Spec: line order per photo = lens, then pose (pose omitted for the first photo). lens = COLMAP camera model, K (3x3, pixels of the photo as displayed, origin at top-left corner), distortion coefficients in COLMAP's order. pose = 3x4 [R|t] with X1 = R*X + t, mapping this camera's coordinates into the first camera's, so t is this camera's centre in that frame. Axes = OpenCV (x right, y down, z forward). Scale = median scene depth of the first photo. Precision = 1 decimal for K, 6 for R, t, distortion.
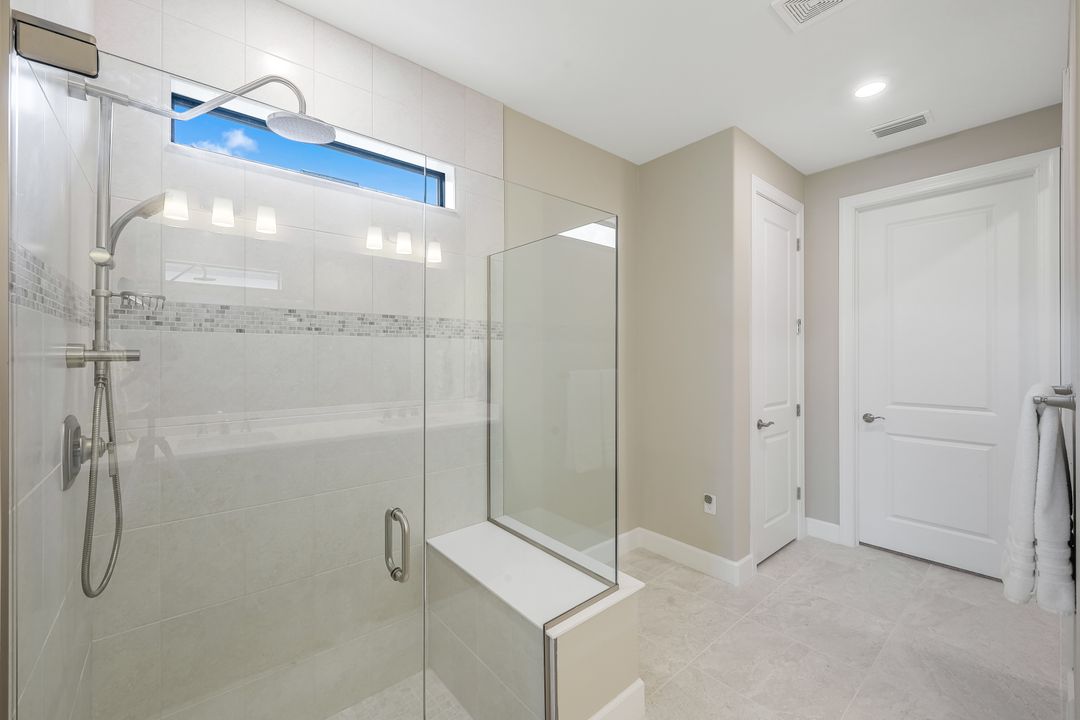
lens RADIAL K [[437.8, 0, 539.2], [0, 437.8, 355.9], [0, 0, 1]] dist [0.007703, -0.000362]
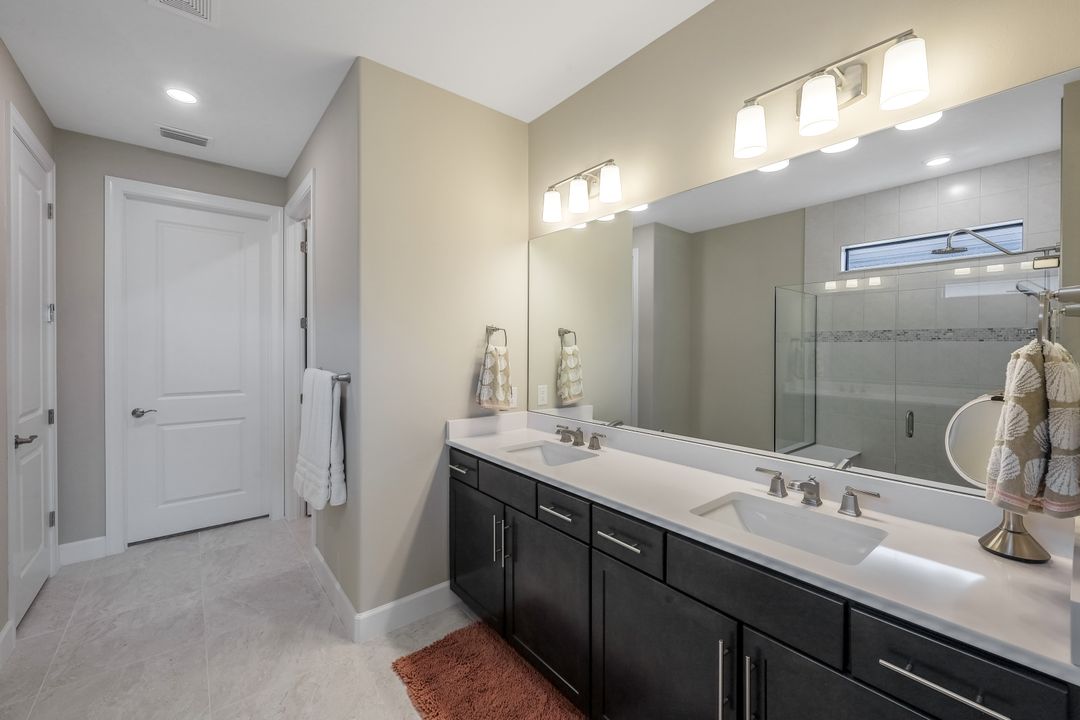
lens RADIAL K [[437.8, 0, 530.3], [0, 437.8, 352.2], [0, 0, 1]] dist [0.007703, -0.000362]
pose [[0.038008, -0.007420, 0.999250, -0.216126], [-0.002854, 0.999968, 0.007534, -0.003879], [-0.999273, -0.003138, 0.037986, 0.102657]]
